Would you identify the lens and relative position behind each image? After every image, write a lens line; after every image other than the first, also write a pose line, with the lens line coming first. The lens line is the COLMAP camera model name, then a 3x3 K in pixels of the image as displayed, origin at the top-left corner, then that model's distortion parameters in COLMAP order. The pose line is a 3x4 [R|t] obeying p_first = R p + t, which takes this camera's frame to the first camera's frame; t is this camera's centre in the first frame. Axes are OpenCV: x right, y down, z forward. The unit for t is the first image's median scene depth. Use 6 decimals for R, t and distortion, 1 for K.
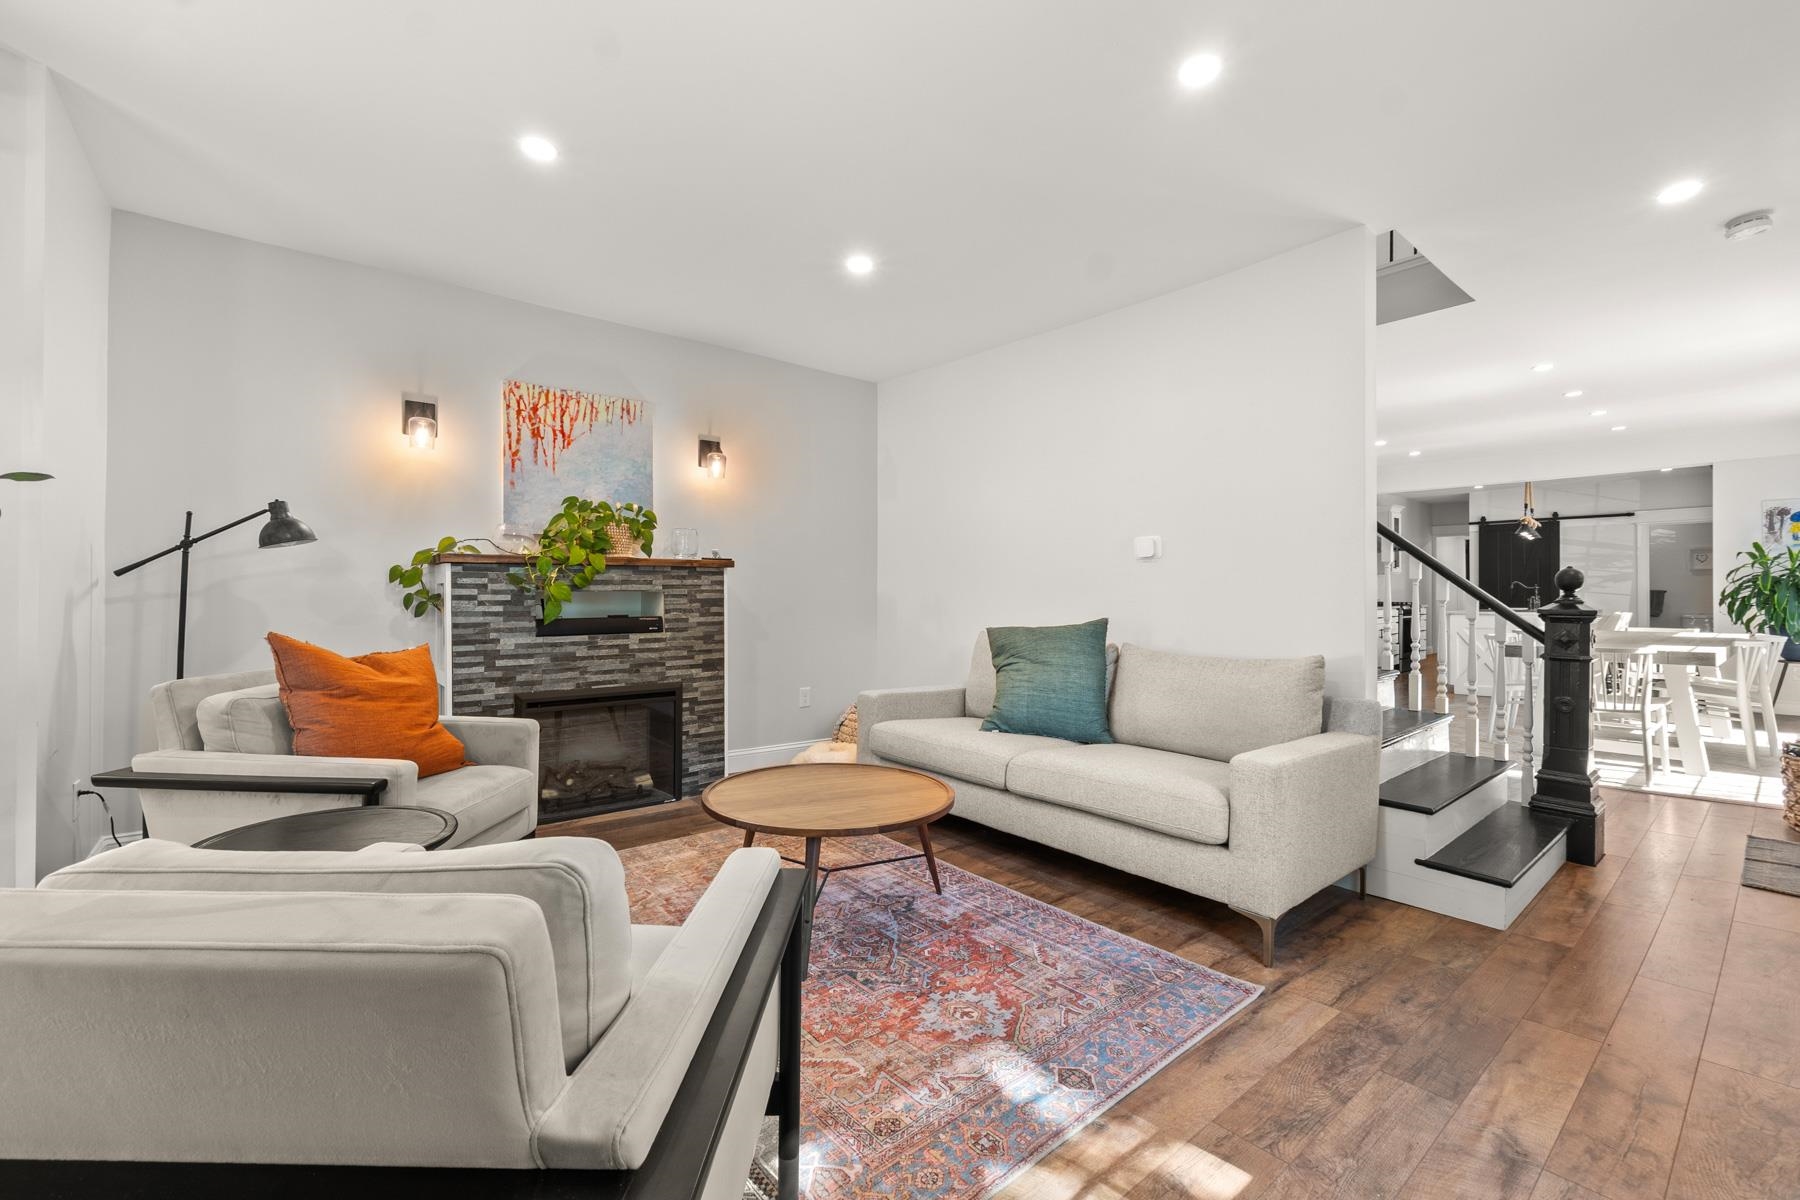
lens RADIAL K [[754.8, 0, 884.2], [0, 754.8, 594.6], [0, 0, 1]] dist [-0.012852, -0.000037]
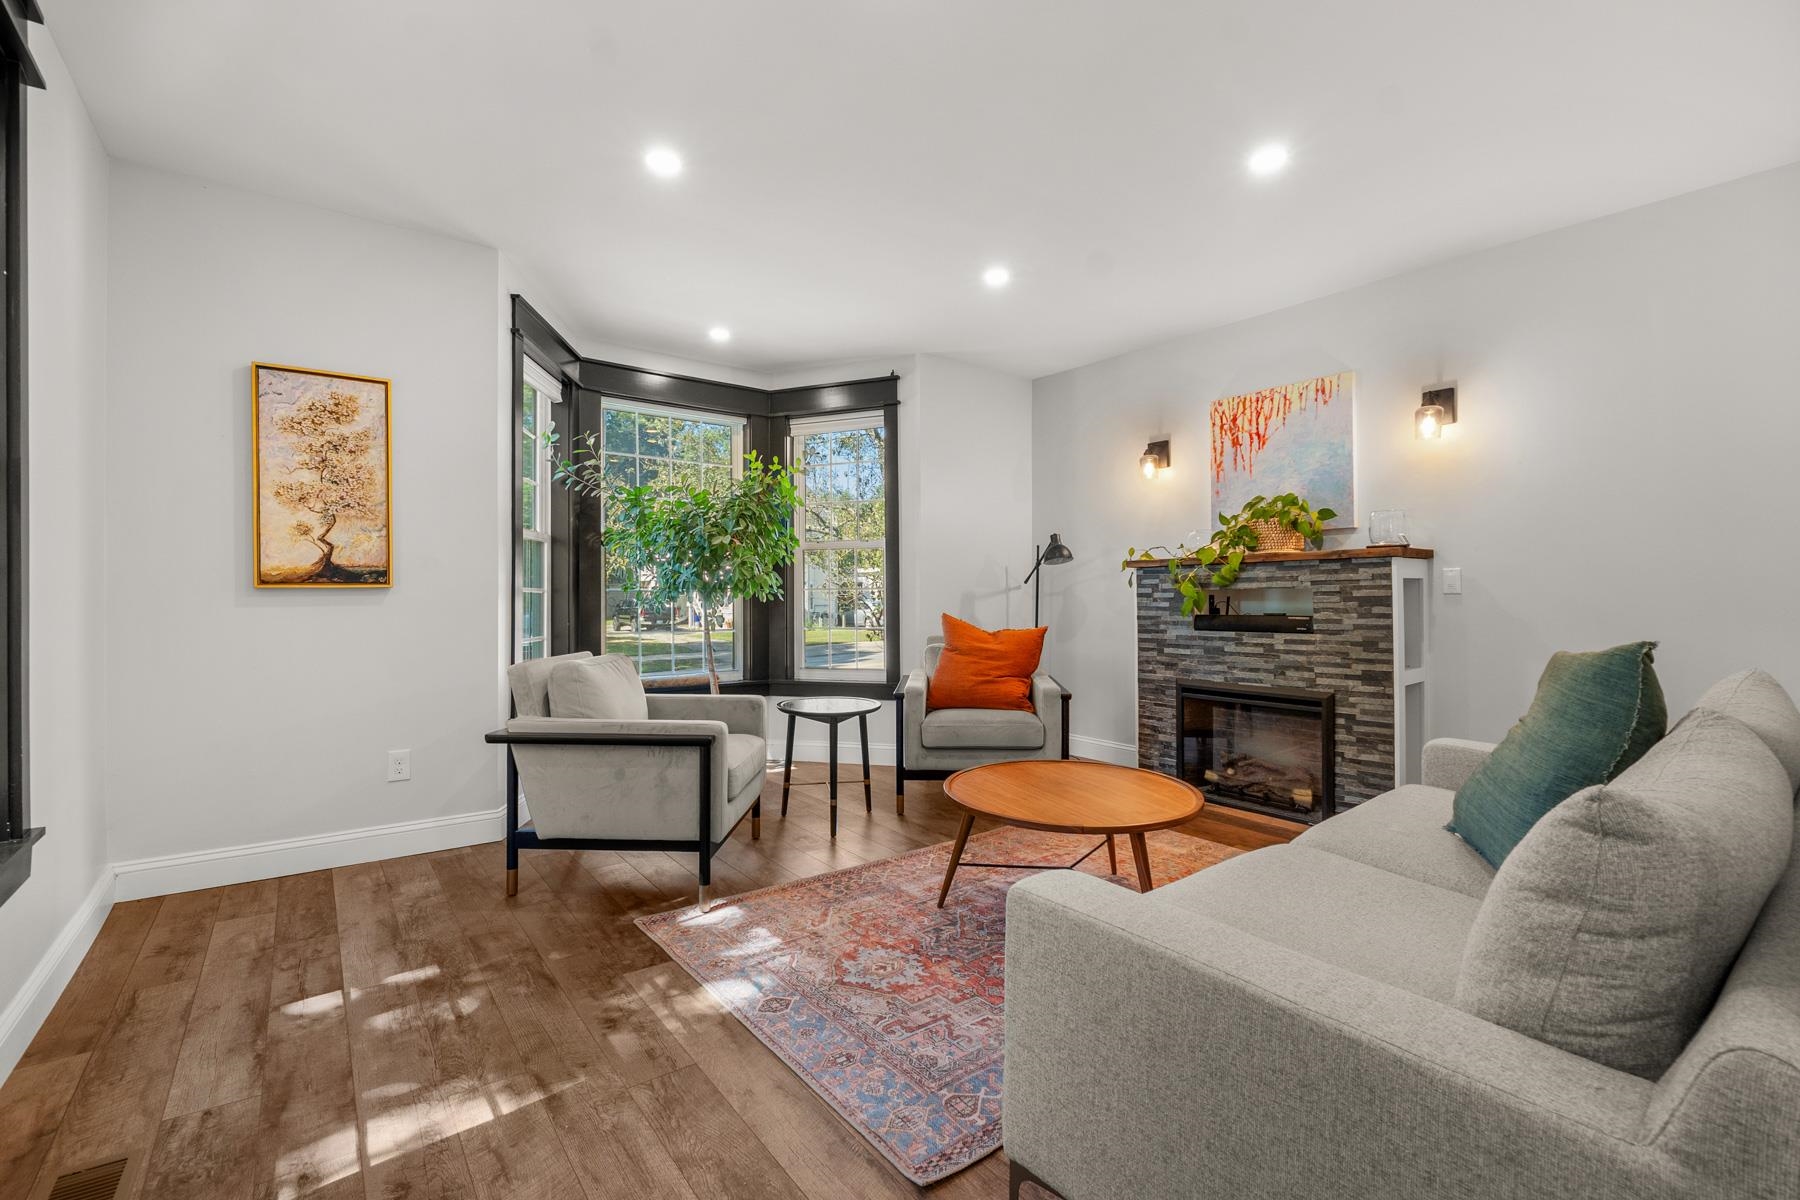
lens RADIAL K [[754.8, 0, 886.6], [0, 754.8, 600.5], [0, 0, 1]] dist [-0.012852, -0.000037]
pose [[-0.020109, 0.003299, -0.999792, 0.624352], [-0.000332, 0.999994, 0.003306, 0.007890], [0.999798, 0.000398, -0.020107, 0.530111]]
